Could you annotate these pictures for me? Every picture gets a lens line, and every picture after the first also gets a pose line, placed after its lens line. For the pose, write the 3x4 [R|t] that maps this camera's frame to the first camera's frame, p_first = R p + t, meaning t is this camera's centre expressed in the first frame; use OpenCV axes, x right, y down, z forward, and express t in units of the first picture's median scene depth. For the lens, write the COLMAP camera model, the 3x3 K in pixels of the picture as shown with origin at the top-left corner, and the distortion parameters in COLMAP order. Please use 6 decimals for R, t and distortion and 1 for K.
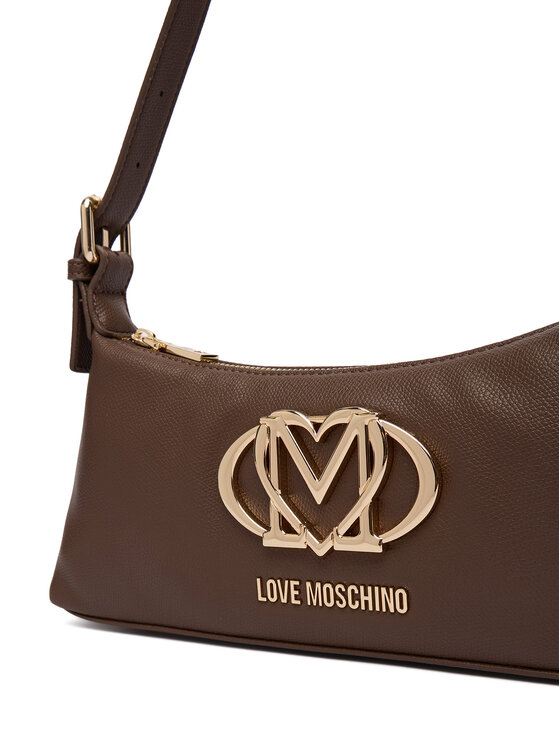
lens RADIAL K [[836.2, 0, 367.8], [0, 836.2, 374.4], [0, 0, 1]] dist [-0.010847, -0.010250]
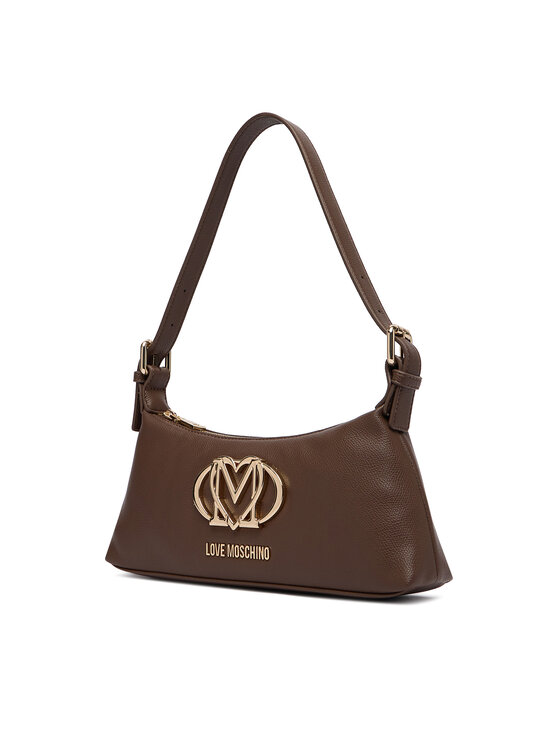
lens RADIAL K [[689.3, 0, 280.0], [0, 689.3, 373.0], [0, 0, 1]] dist [0.011580, 0.002193]
pose [[0.984578, 0.052211, -0.166972, 0.295463], [-0.070827, 0.991673, -0.107553, 0.013255], [0.159966, 0.117720, 0.980078, -0.617177]]
